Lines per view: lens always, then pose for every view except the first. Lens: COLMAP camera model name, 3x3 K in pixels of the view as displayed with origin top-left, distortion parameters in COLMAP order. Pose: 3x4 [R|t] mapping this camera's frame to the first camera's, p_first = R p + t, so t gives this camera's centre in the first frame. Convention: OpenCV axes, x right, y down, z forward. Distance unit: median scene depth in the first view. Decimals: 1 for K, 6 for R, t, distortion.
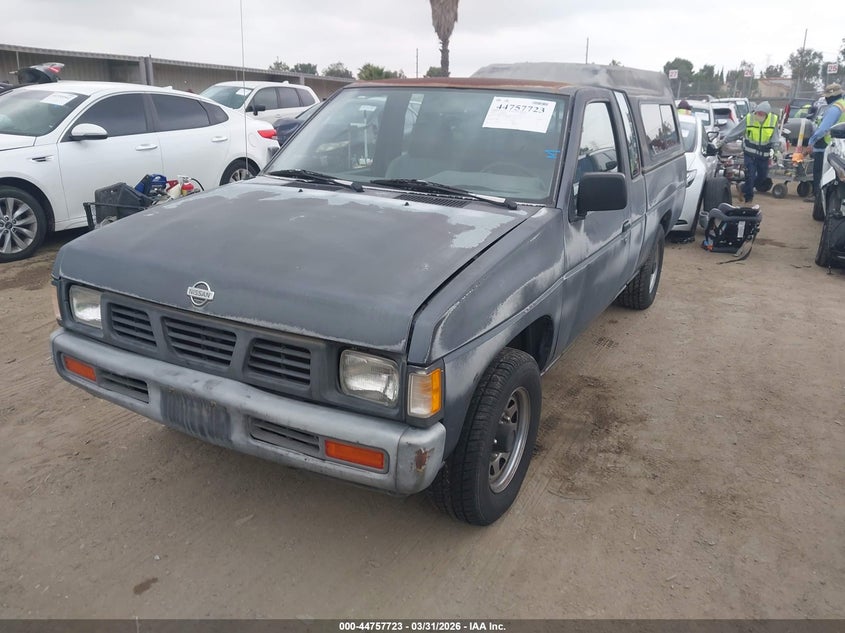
lens RADIAL K [[668.1, 0, 420.3], [0, 668.1, 317.2], [0, 0, 1]] dist [0.009814, -0.003376]
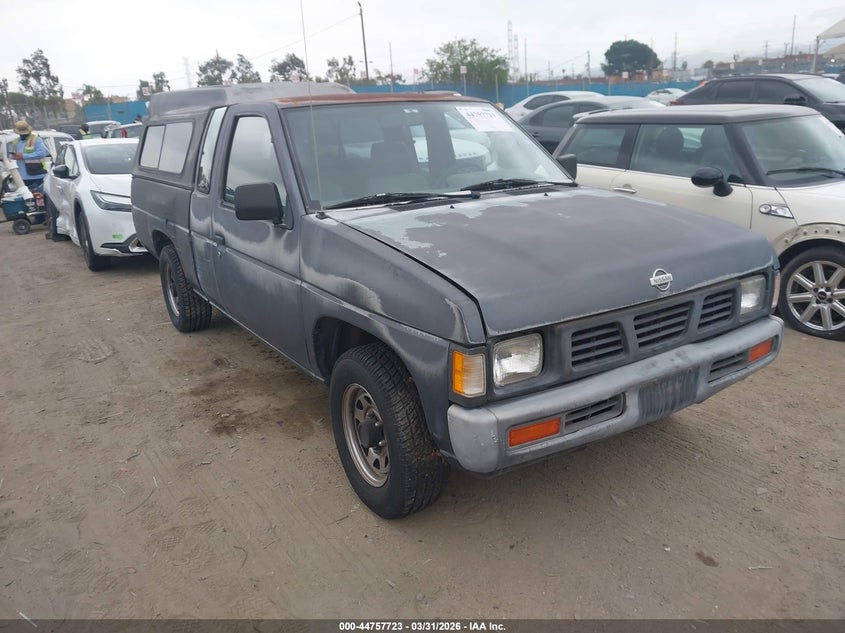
lens RADIAL K [[663.2, 0, 421.4], [0, 663.2, 316.0], [0, 0, 1]] dist [-0.007091, -0.001175]
pose [[0.491362, -0.296331, 0.818994, -1.367468], [0.324362, 0.934956, 0.143685, -0.251677], [-0.808302, 0.195049, 0.555521, 0.707722]]
